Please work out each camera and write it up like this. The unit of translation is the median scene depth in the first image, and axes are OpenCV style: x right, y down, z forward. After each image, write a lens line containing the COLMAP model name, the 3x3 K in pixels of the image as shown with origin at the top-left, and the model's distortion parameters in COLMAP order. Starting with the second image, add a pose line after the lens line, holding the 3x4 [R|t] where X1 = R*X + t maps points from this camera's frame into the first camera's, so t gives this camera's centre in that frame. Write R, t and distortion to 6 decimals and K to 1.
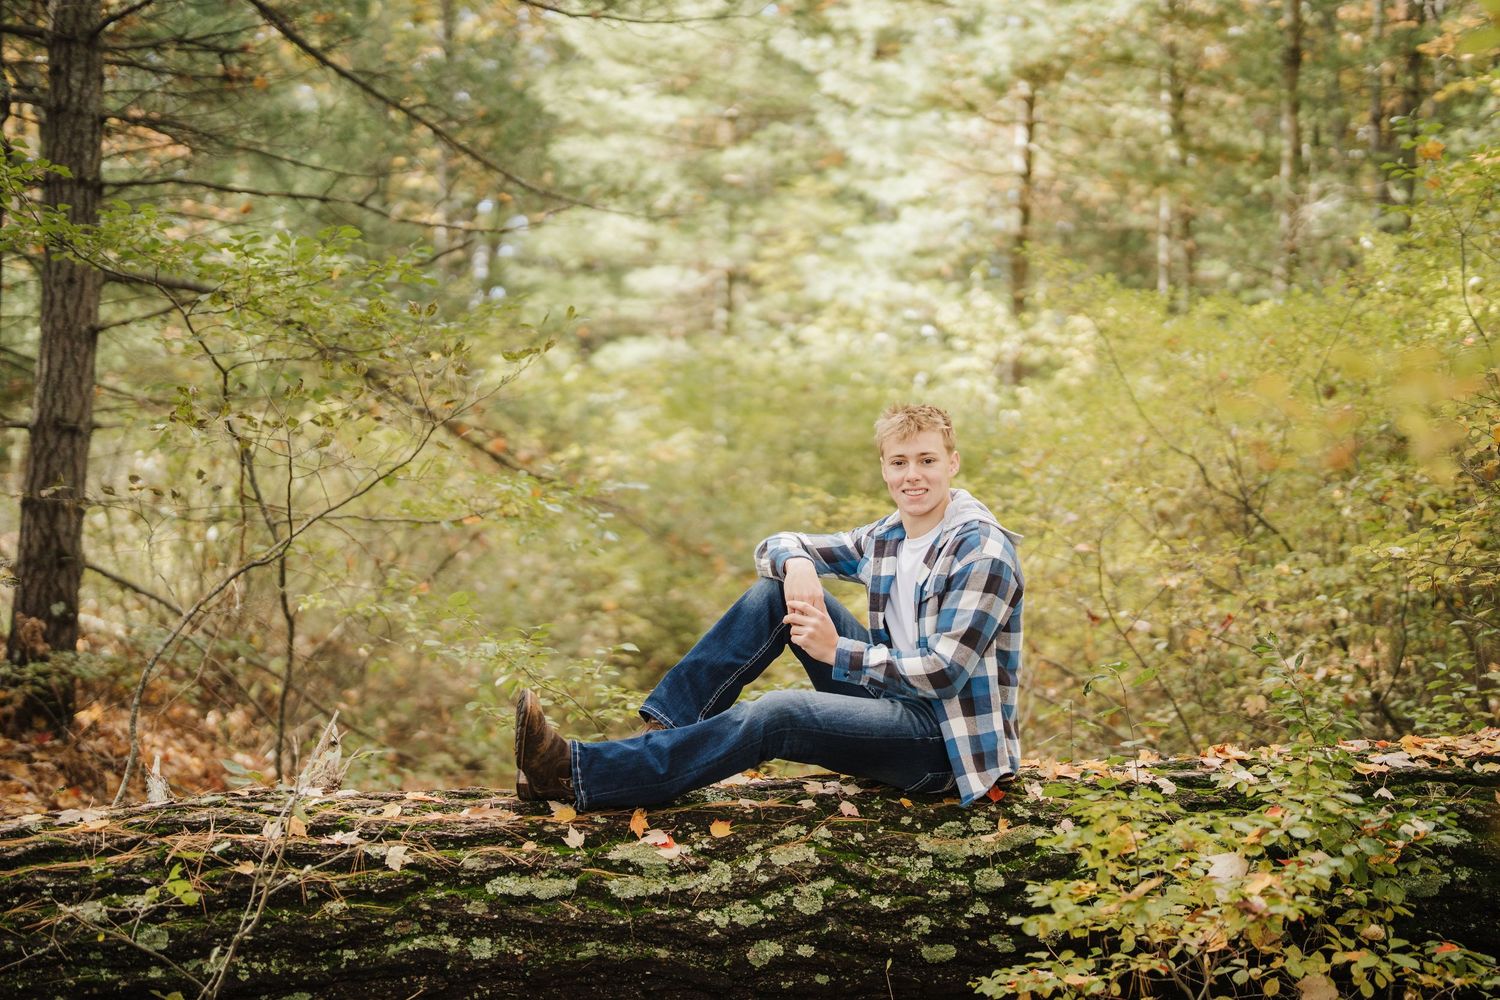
lens RADIAL K [[2119.1, 0, 750.0], [0, 2119.1, 500.0], [0, 0, 1]] dist [-0.195241, 1.416517]
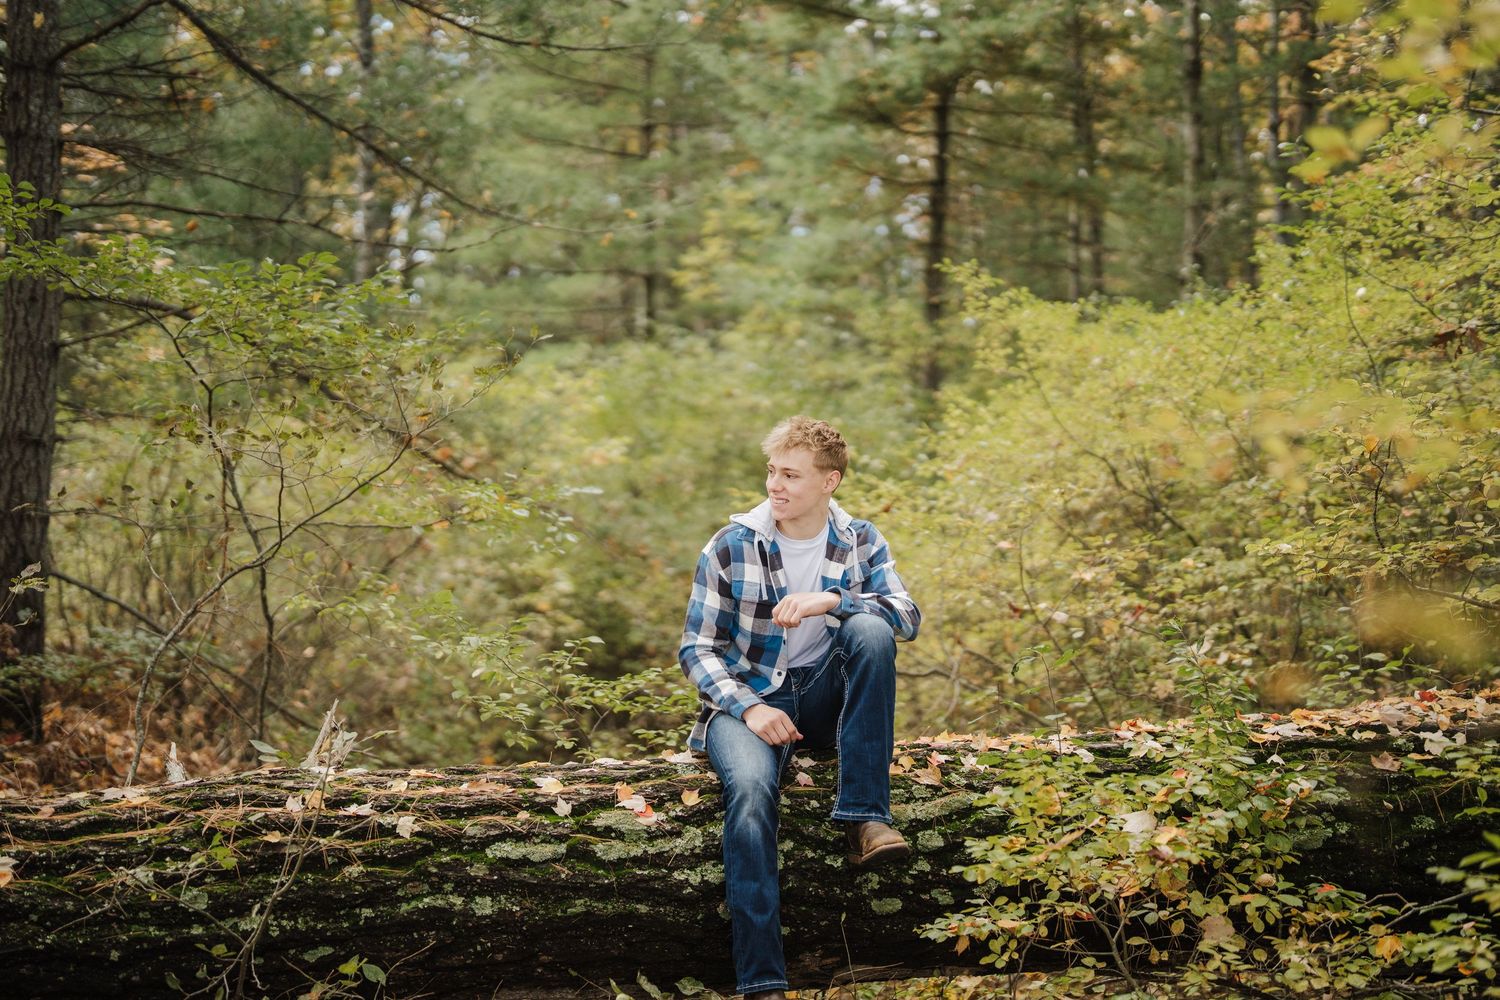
lens RADIAL K [[2119.1, 0, 750.0], [0, 2119.1, 500.0], [0, 0, 1]] dist [-0.195241, 1.416517]
pose [[0.999092, -0.010032, 0.041397, -0.028616], [0.010067, 0.999949, -0.000651, -0.001773], [-0.041388, 0.001067, 0.999143, -0.126961]]
